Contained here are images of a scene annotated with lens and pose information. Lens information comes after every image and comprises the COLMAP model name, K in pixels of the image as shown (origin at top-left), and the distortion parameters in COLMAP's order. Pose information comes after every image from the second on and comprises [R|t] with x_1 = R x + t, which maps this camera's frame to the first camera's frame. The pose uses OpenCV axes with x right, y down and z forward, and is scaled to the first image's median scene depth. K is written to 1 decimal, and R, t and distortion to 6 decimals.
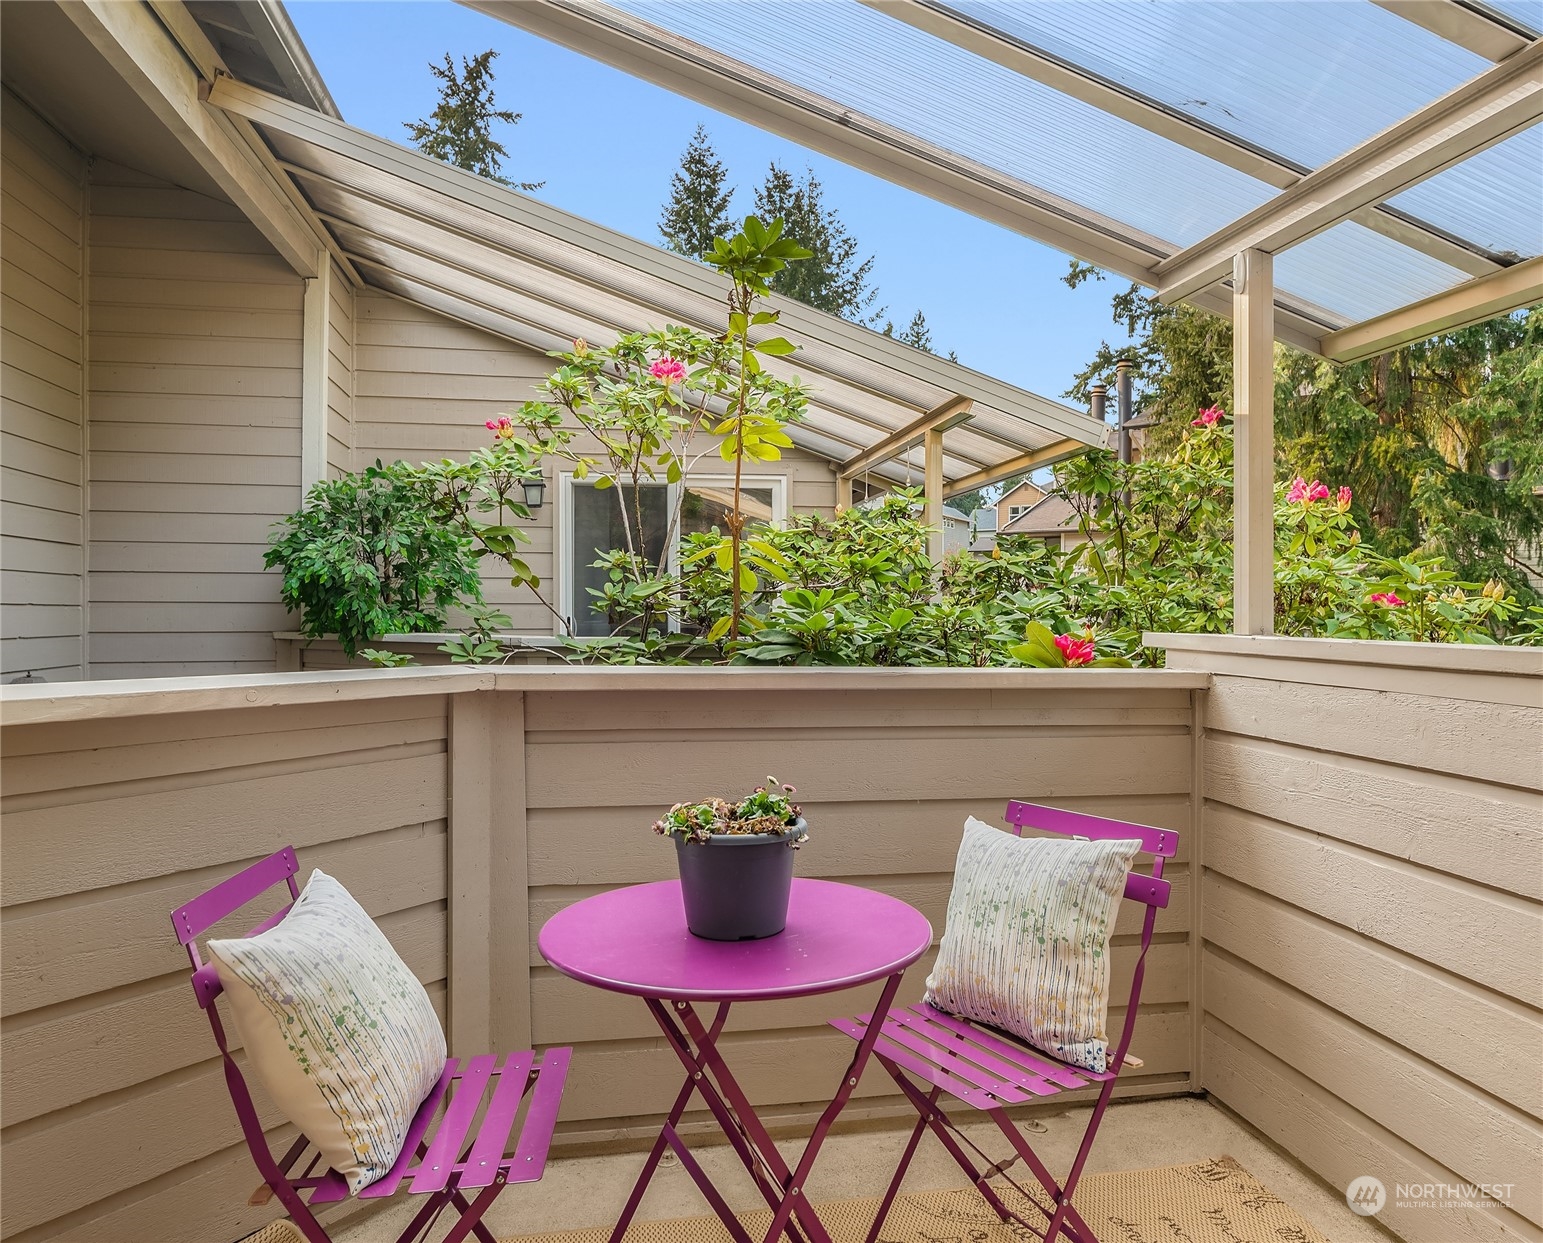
lens RADIAL K [[1024.6, 0, 771.4], [0, 1024.6, 639.2], [0, 0, 1]] dist [-0.002320, 0.000520]
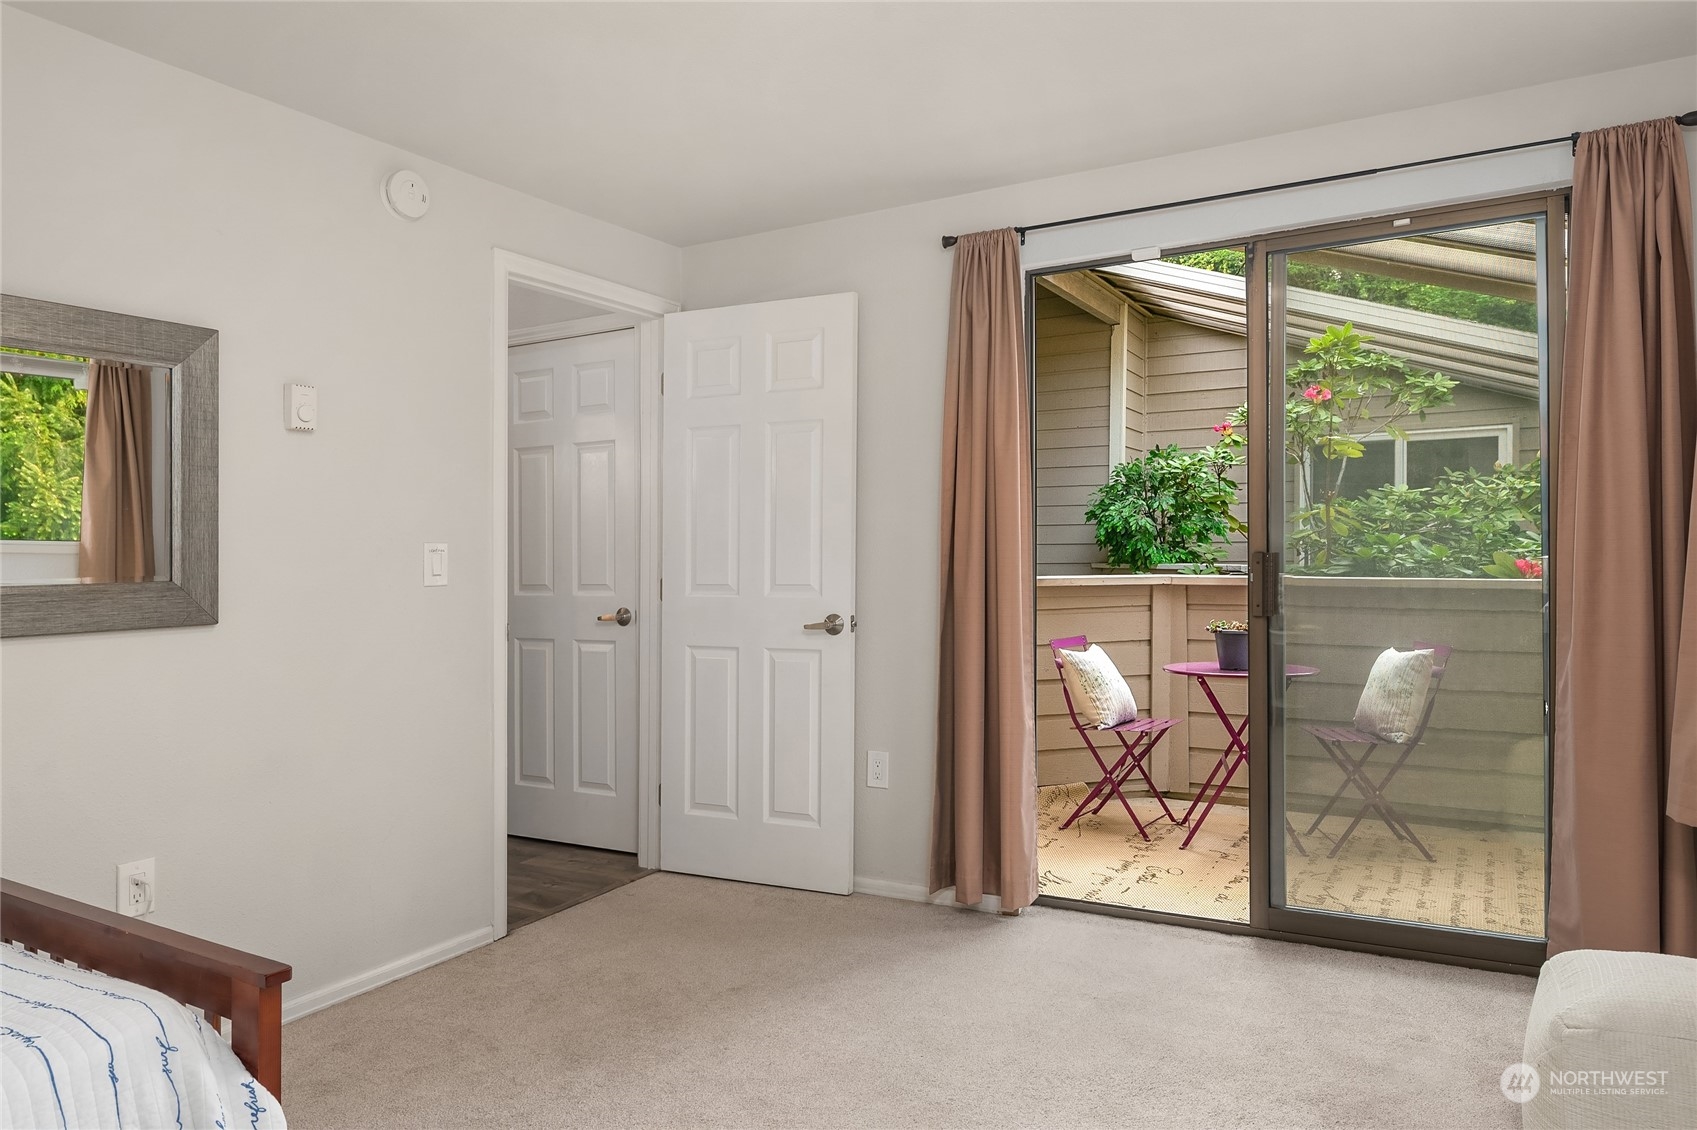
lens RADIAL K [[1117.1, 0, 848.5], [0, 1117.1, 565.0], [0, 0, 1]] dist [-0.002830, -0.001198]
pose [[0.778712, -0.002227, -0.627378, 0.292927], [-0.004604, 0.999947, -0.009263, 0.013352], [0.627365, 0.010101, 0.778660, -0.554335]]
